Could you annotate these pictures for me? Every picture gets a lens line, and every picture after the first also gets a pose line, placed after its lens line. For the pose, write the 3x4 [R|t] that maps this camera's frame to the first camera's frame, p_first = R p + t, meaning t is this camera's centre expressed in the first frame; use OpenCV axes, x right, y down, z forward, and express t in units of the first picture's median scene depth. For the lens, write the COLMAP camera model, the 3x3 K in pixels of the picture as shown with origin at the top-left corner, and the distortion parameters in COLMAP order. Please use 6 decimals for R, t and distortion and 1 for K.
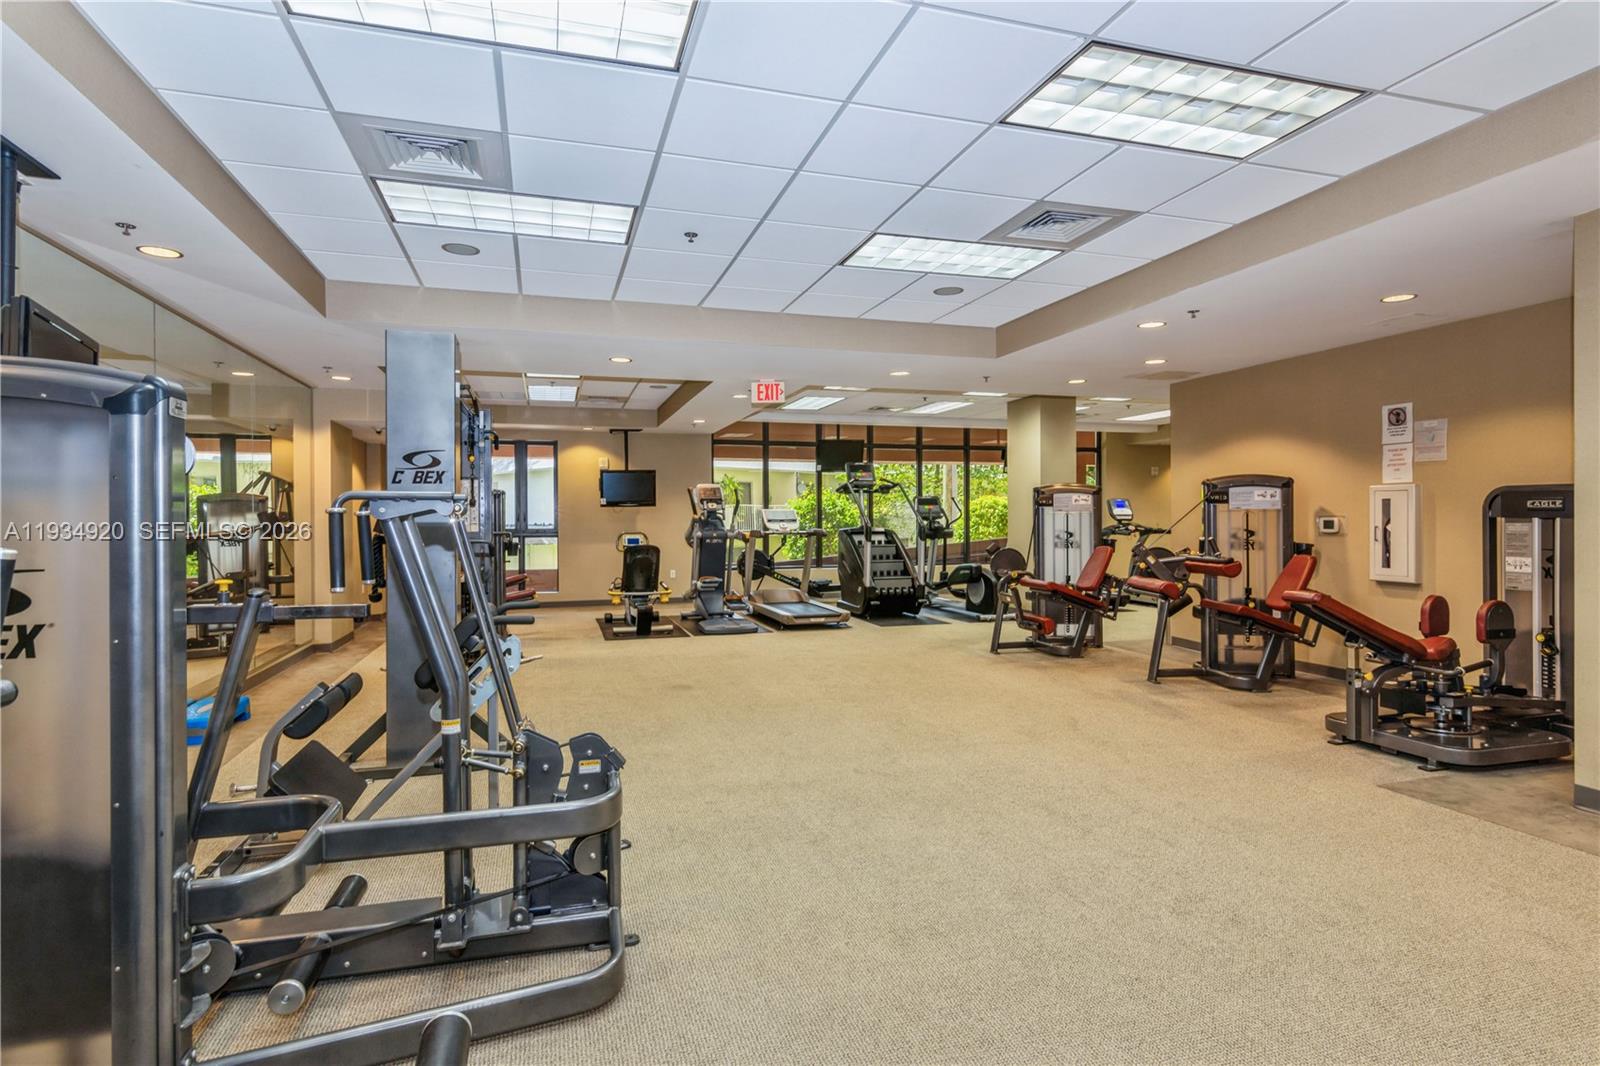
lens RADIAL K [[814.5, 0, 793.7], [0, 814.5, 534.5], [0, 0, 1]] dist [0.007684, 0.000155]
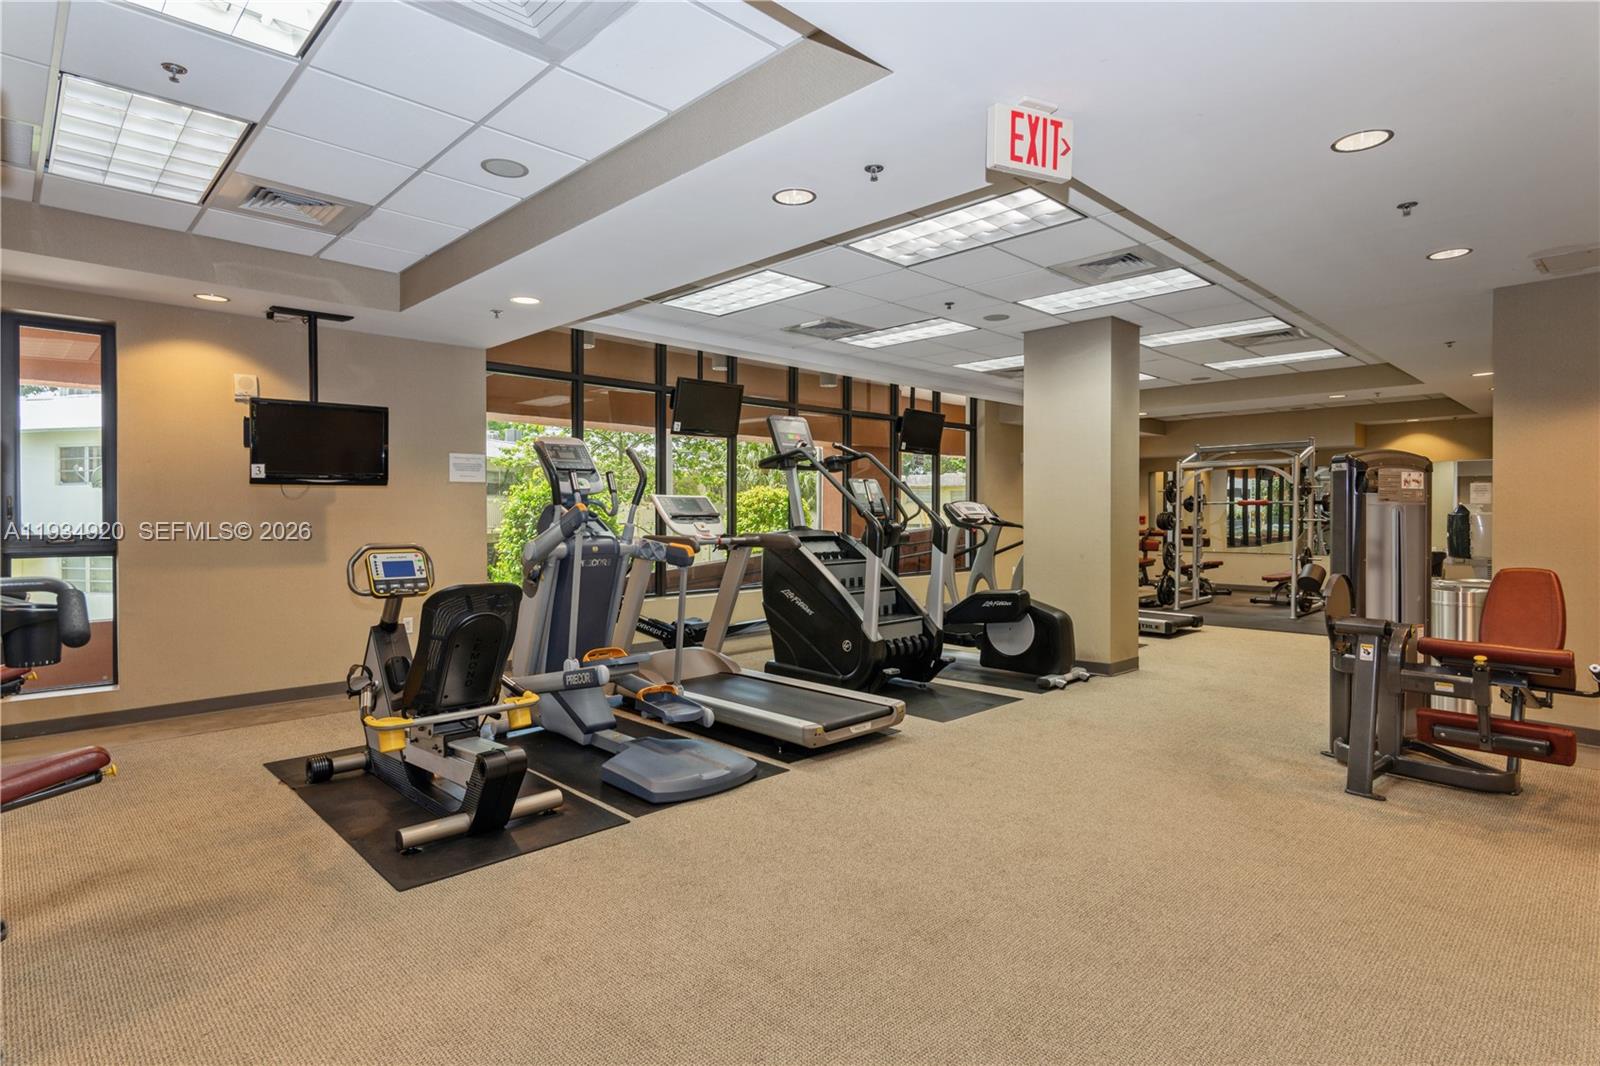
lens RADIAL K [[814.5, 0, 789.9], [0, 814.5, 519.7], [0, 0, 1]] dist [0.007684, 0.000155]
pose [[0.886966, 0.001698, 0.461831, -0.177672], [0.005245, 0.999892, -0.013749, -0.007434], [-0.461804, 0.014617, 0.886861, 0.472281]]
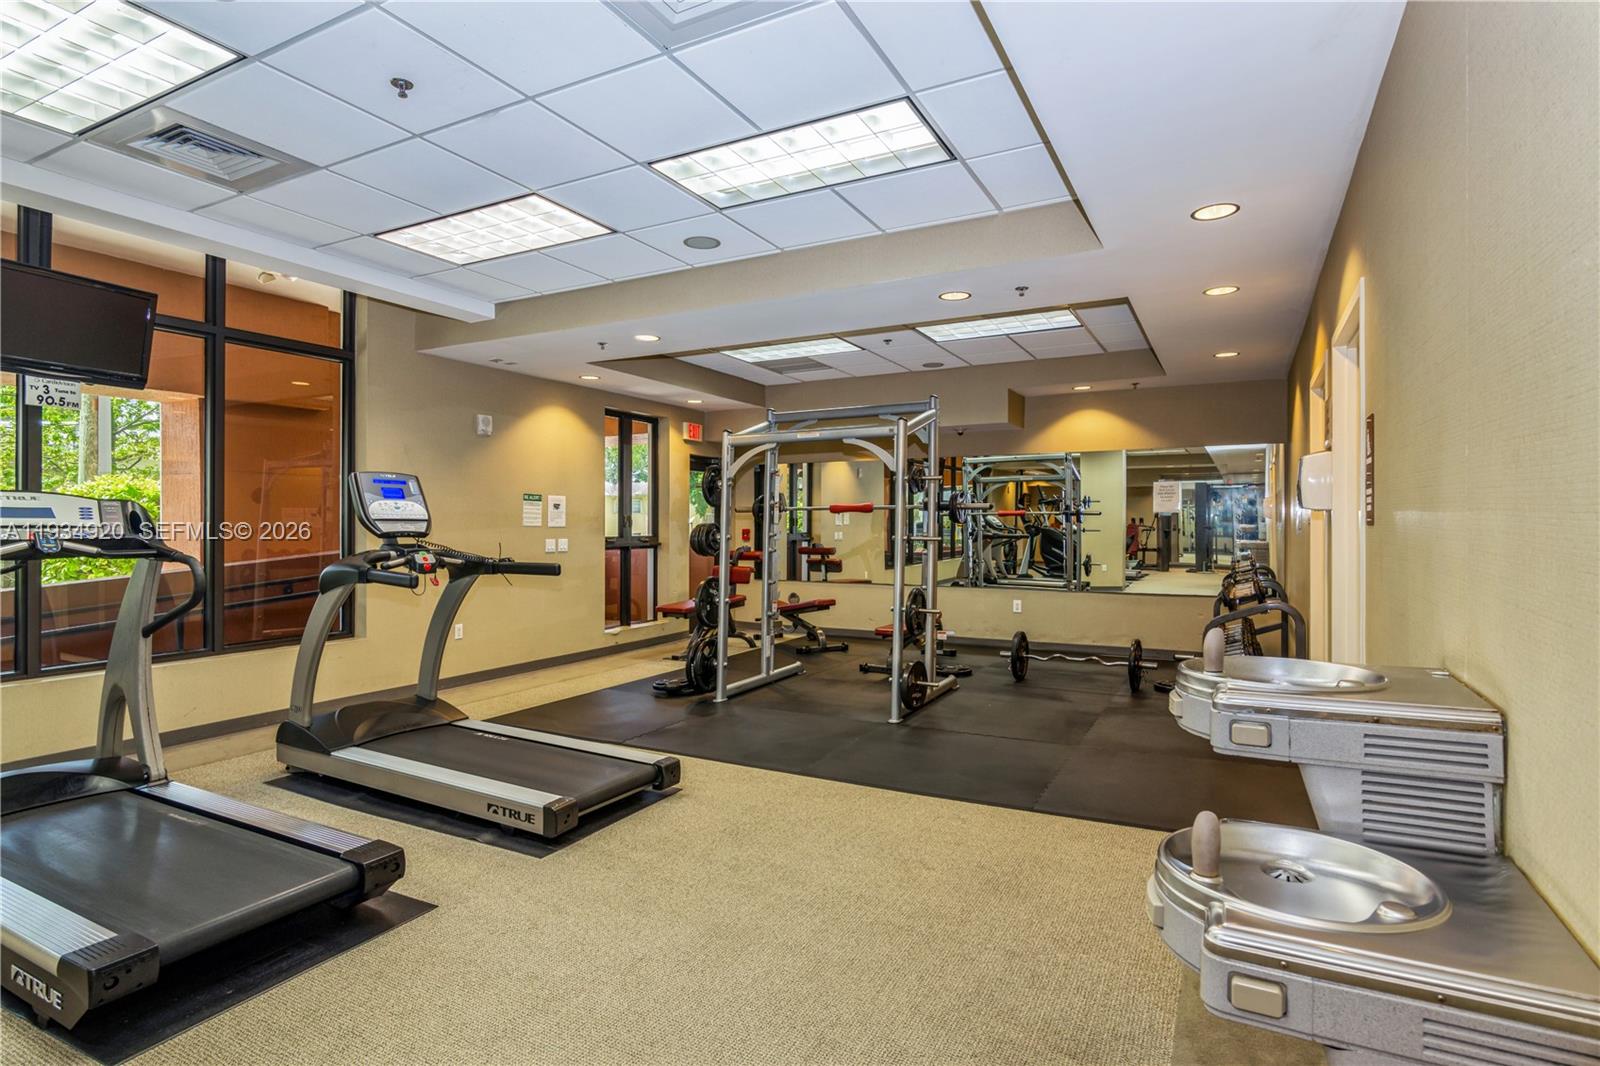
lens RADIAL K [[814.5, 0, 809.2], [0, 814.5, 526.2], [0, 0, 1]] dist [0.007684, 0.000155]
pose [[0.705245, 0.002251, 0.708960, 0.304904], [0.004688, 0.999958, -0.007838, -0.019332], [-0.708948, 0.008851, 0.705206, 0.689013]]
